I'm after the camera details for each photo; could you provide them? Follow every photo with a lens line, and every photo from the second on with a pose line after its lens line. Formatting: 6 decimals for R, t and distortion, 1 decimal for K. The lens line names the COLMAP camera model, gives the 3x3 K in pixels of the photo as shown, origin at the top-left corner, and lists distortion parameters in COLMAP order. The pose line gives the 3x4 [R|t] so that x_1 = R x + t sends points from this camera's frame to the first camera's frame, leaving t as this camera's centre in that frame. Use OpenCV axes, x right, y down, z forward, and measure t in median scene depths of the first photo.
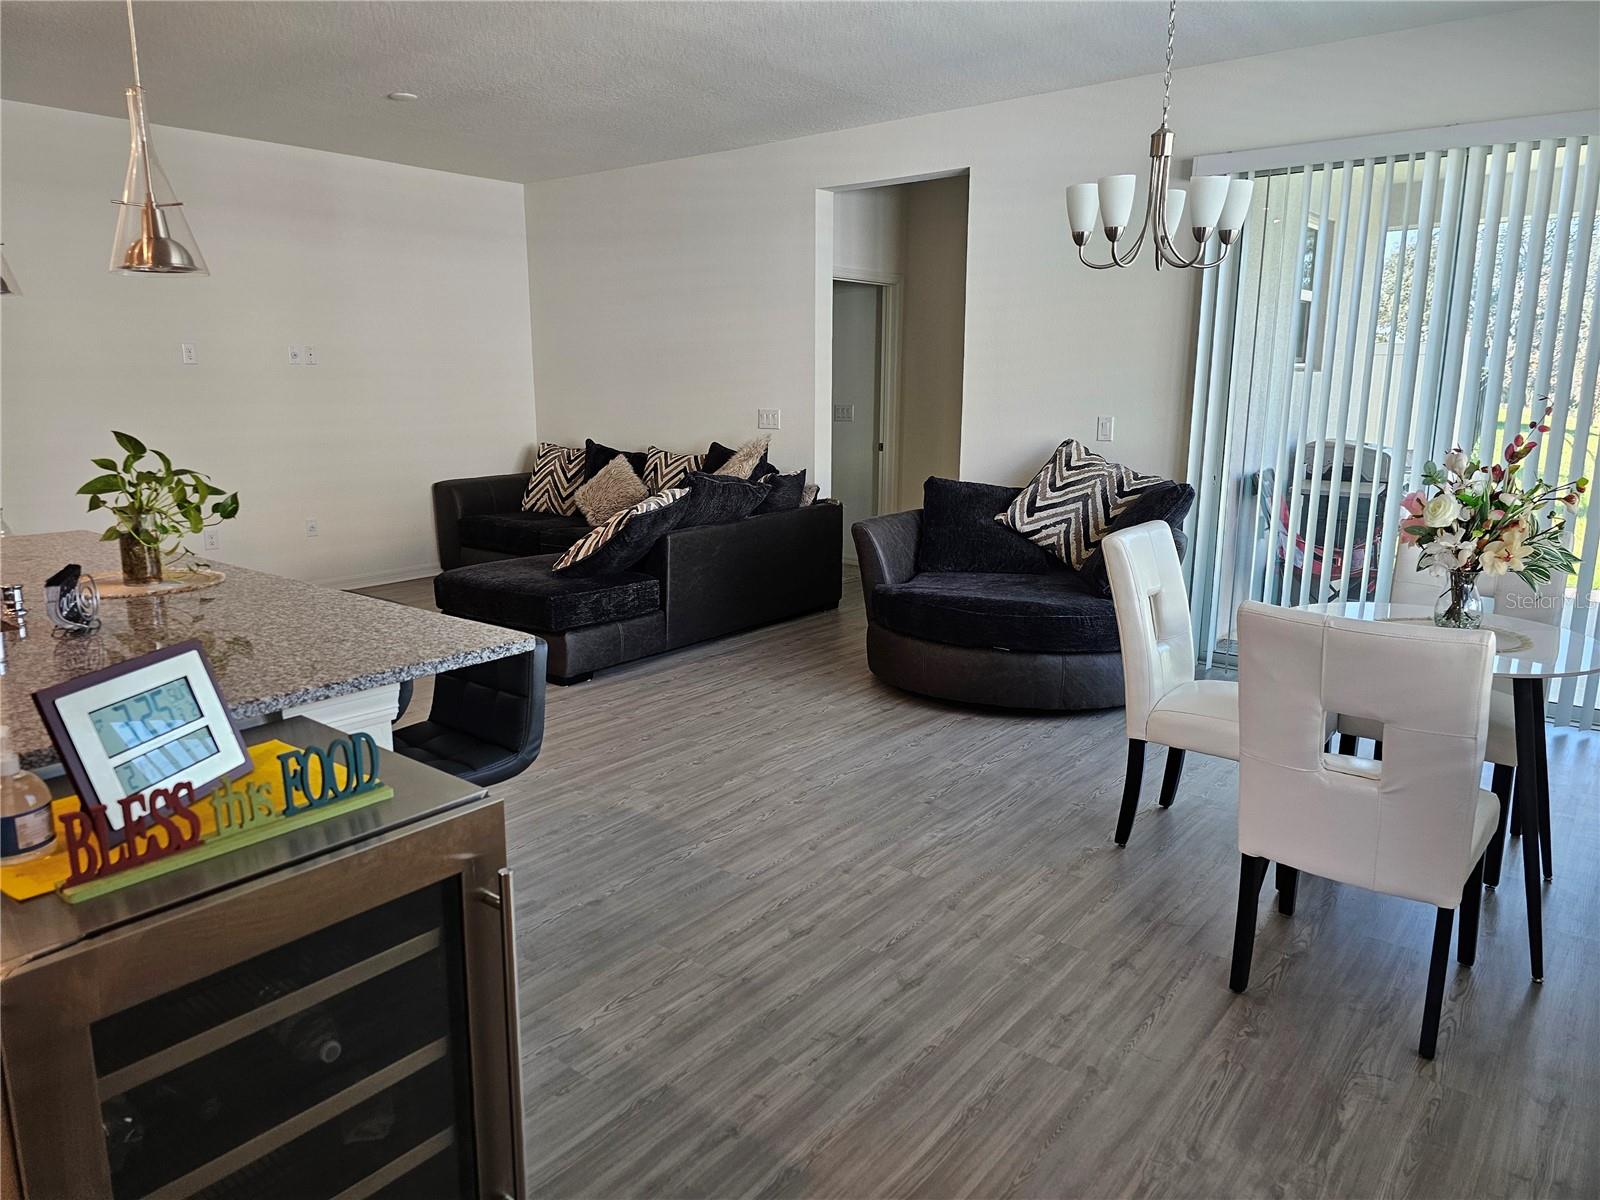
lens RADIAL K [[1072.5, 0, 793.1], [0, 1072.5, 603.0], [0, 0, 1]] dist [0.061713, -0.054795]
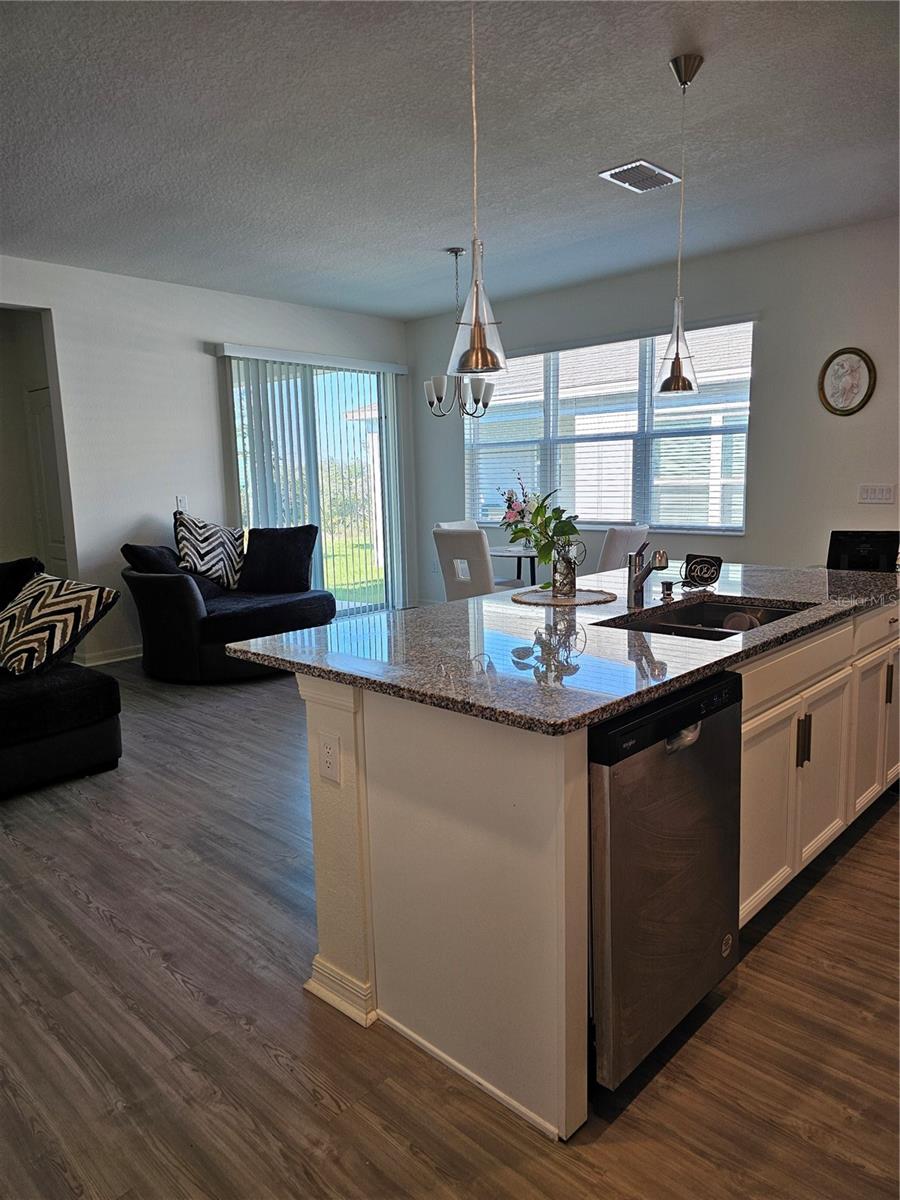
lens RADIAL K [[804.4, 0, 454.4], [0, 804.4, 595.6], [0, 0, 1]] dist [0.061713, -0.054795]
pose [[0.088509, -0.150606, 0.984624, -0.871704], [0.230299, 0.964813, 0.126874, -0.096843], [-0.969086, 0.215529, 0.120079, 0.546201]]
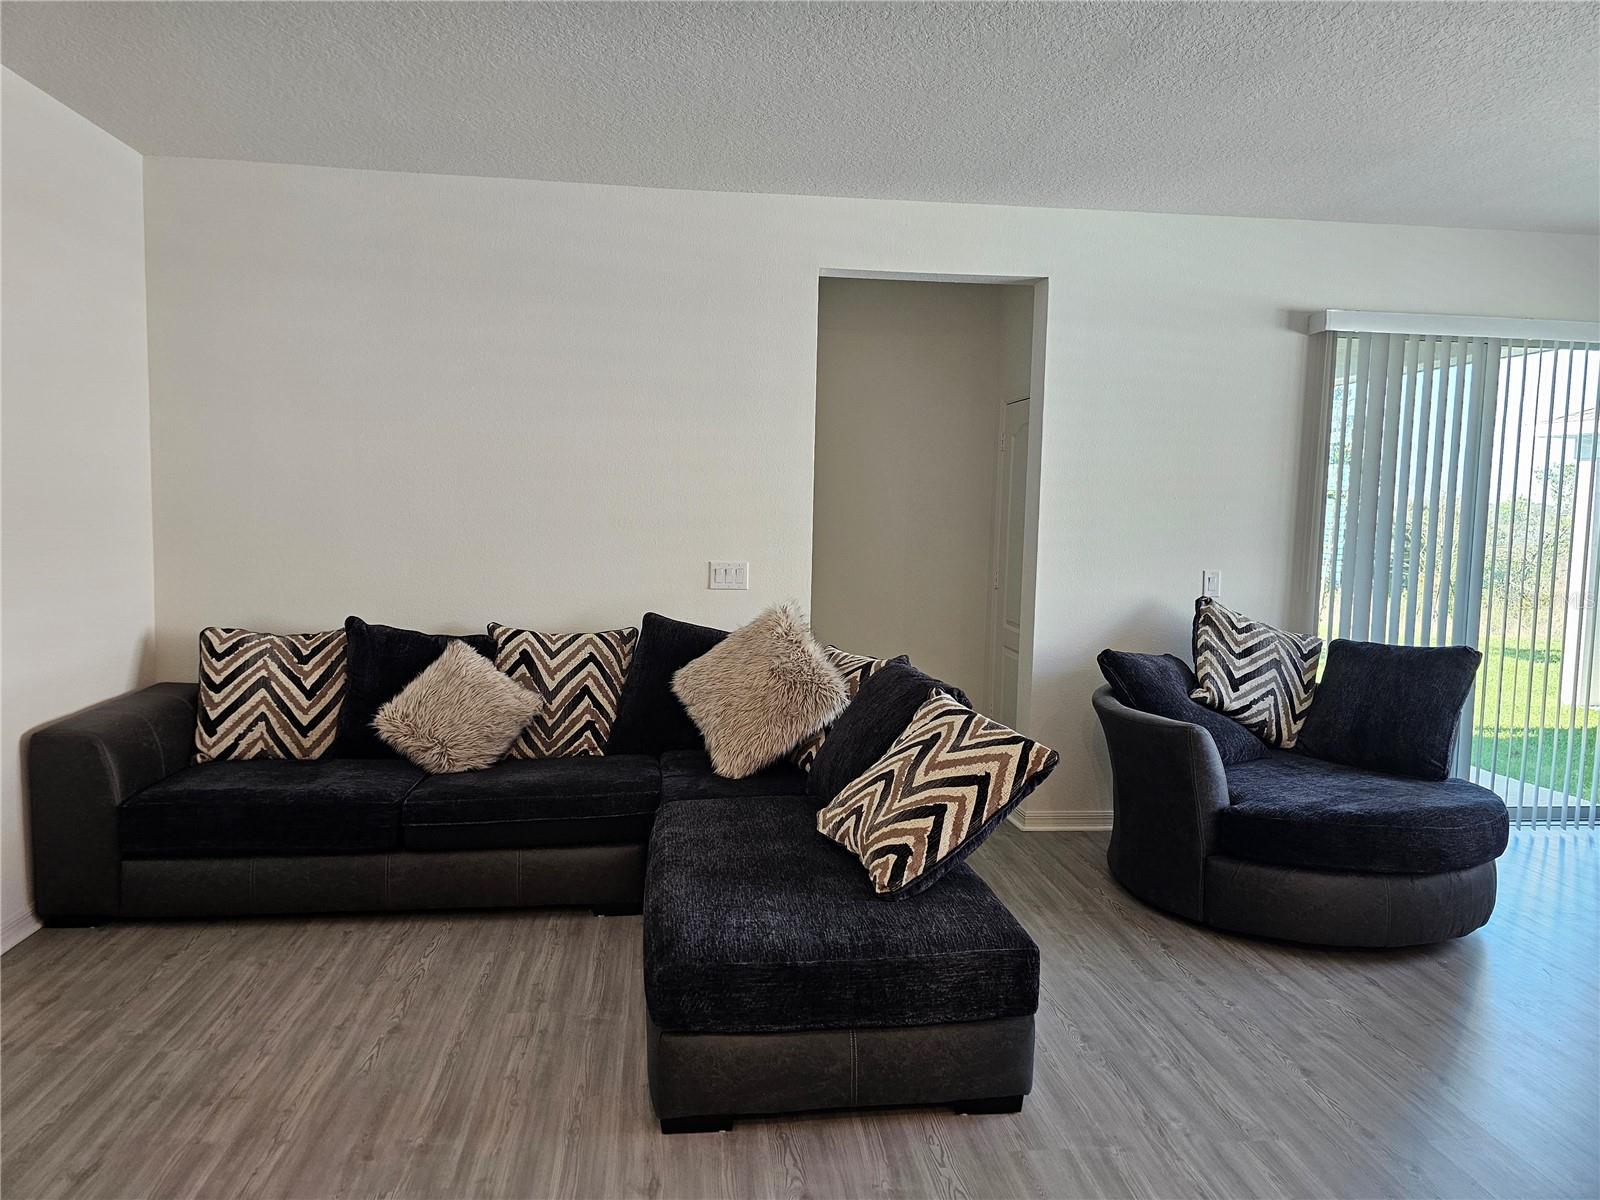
lens RADIAL K [[1072.5, 0, 801.9], [0, 1072.5, 590.5], [0, 0, 1]] dist [0.061713, -0.054795]
pose [[0.705365, -0.033311, 0.708061, -0.619563], [0.124149, 0.989261, -0.077136, -0.136482], [-0.697888, 0.142314, 0.701925, 0.643445]]
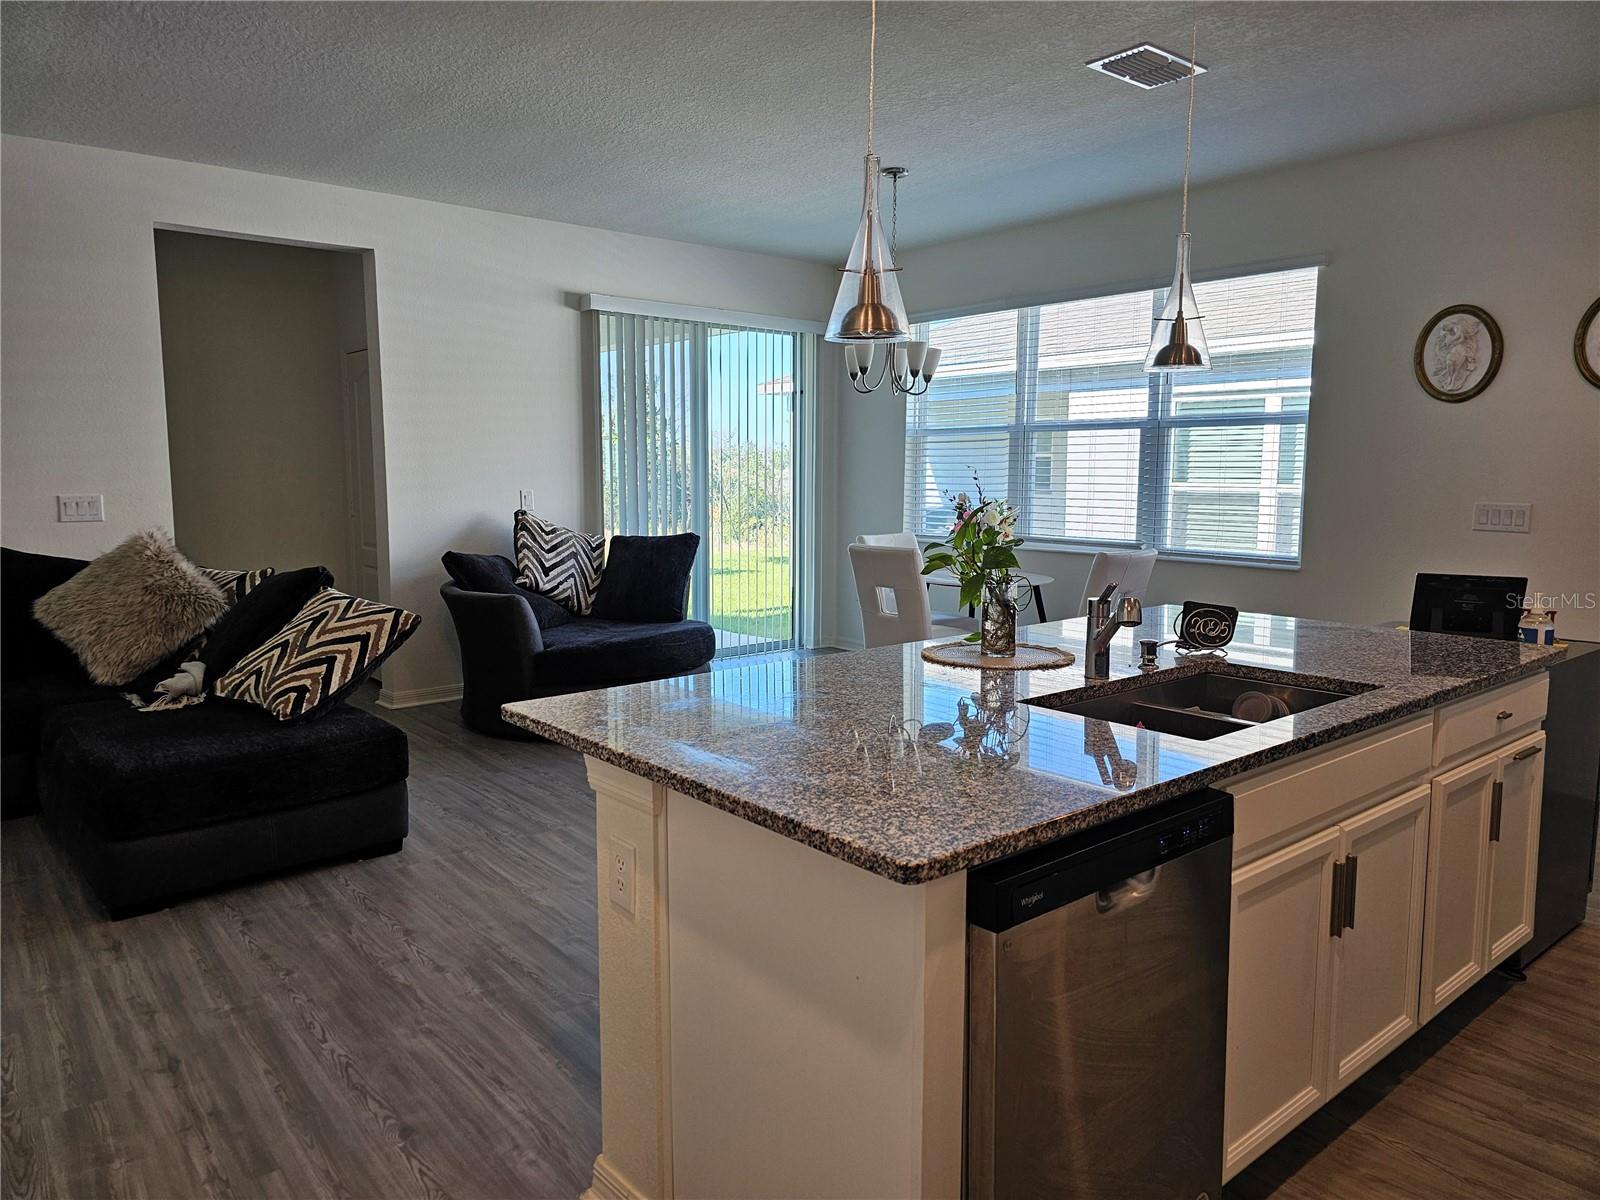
lens RADIAL K [[1072.5, 0, 779.8], [0, 1072.5, 584.2], [0, 0, 1]] dist [0.061713, -0.054795]
pose [[0.213109, -0.106847, 0.971168, -0.840411], [0.201865, 0.977370, 0.063233, -0.095517], [-0.955947, 0.182569, 0.229855, 0.514496]]
